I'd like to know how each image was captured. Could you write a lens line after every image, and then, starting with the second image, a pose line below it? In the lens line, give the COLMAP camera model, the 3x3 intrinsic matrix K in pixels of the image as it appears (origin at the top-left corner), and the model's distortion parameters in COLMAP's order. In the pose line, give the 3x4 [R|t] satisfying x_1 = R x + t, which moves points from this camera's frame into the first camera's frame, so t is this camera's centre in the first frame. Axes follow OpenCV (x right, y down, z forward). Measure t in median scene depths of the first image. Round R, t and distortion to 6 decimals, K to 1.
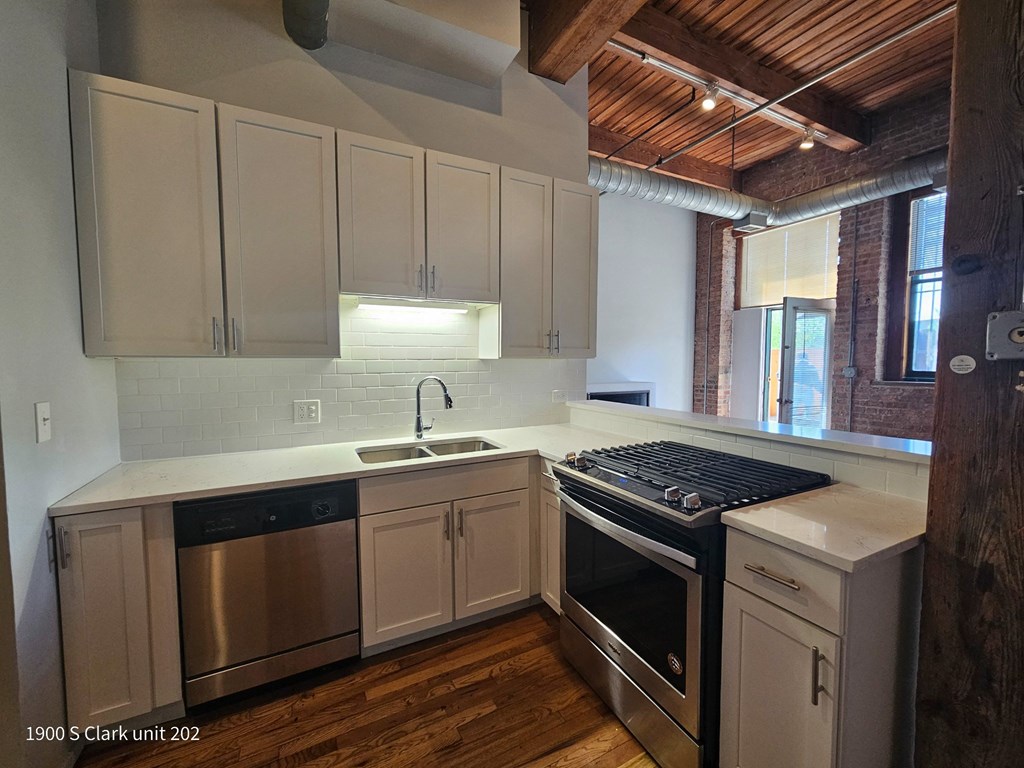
lens RADIAL K [[417.5, 0, 508.8], [0, 417.5, 385.1], [0, 0, 1]] dist [0.005816, -0.001874]
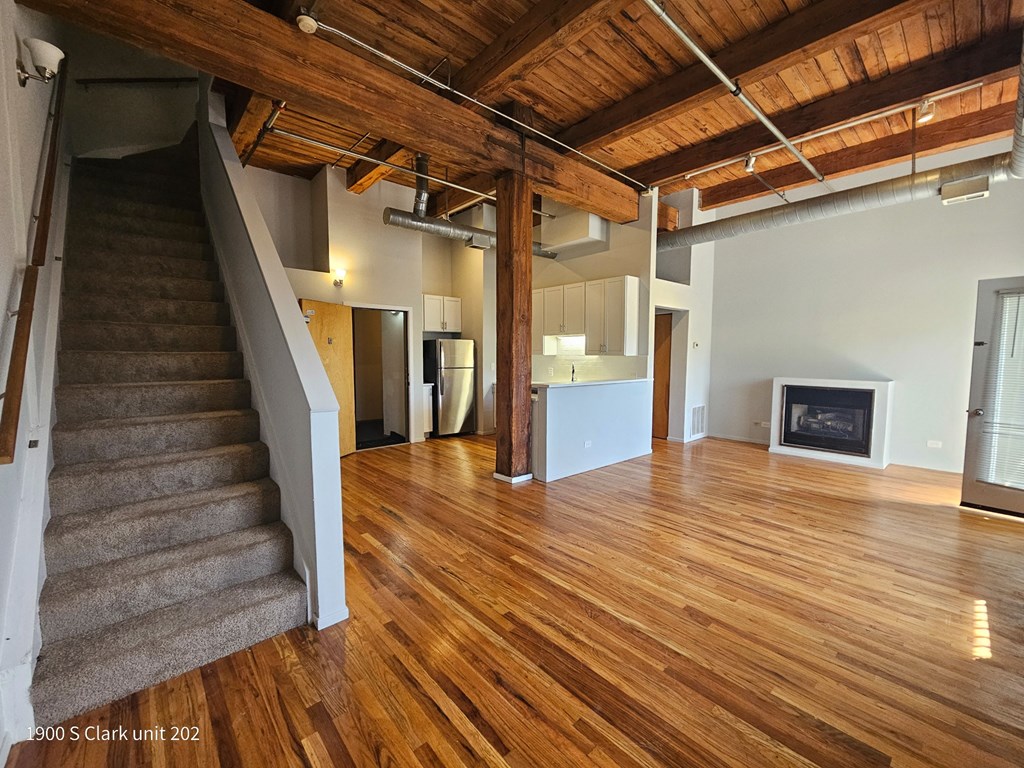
lens RADIAL K [[417.5, 0, 506.8], [0, 417.5, 384.0], [0, 0, 1]] dist [0.005816, -0.001874]
pose [[0.257480, 0.076176, -0.963276, 2.977212], [-0.059426, 0.996249, 0.062899, -0.027053], [0.964454, 0.041049, 0.261041, -0.160513]]
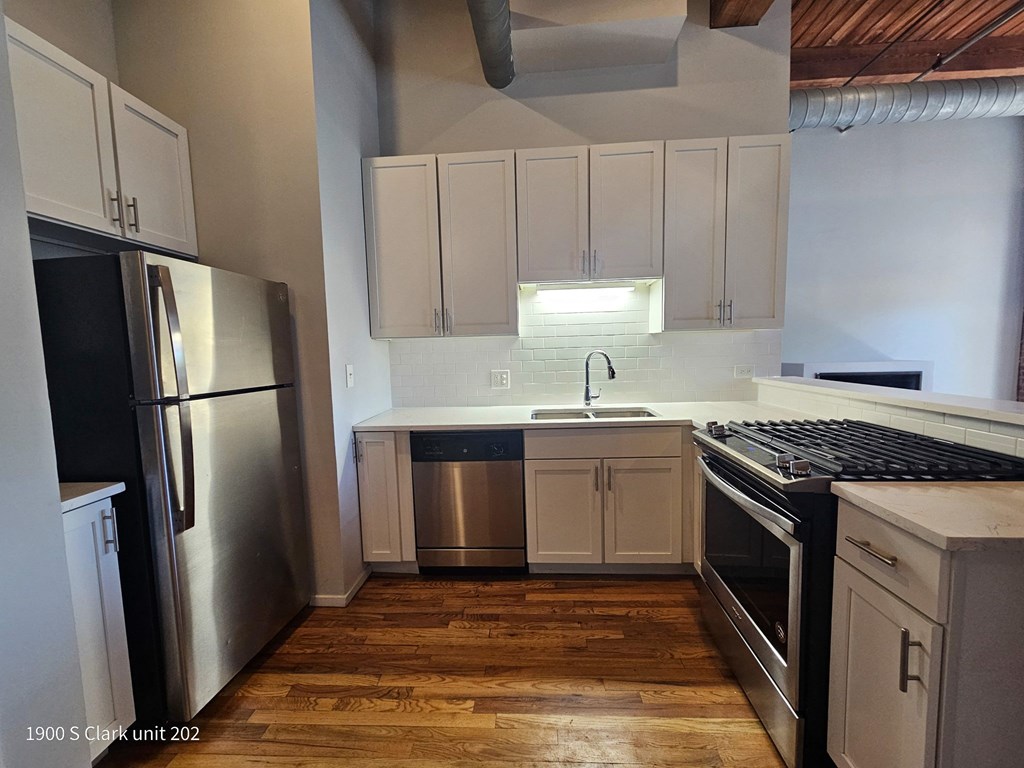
lens RADIAL K [[417.5, 0, 514.7], [0, 417.5, 385.8], [0, 0, 1]] dist [0.005816, -0.001874]
pose [[0.864341, 0.027150, -0.502173, 0.234716], [-0.008084, 0.999163, 0.040106, 0.039072], [0.502841, -0.030606, 0.863837, -0.097791]]
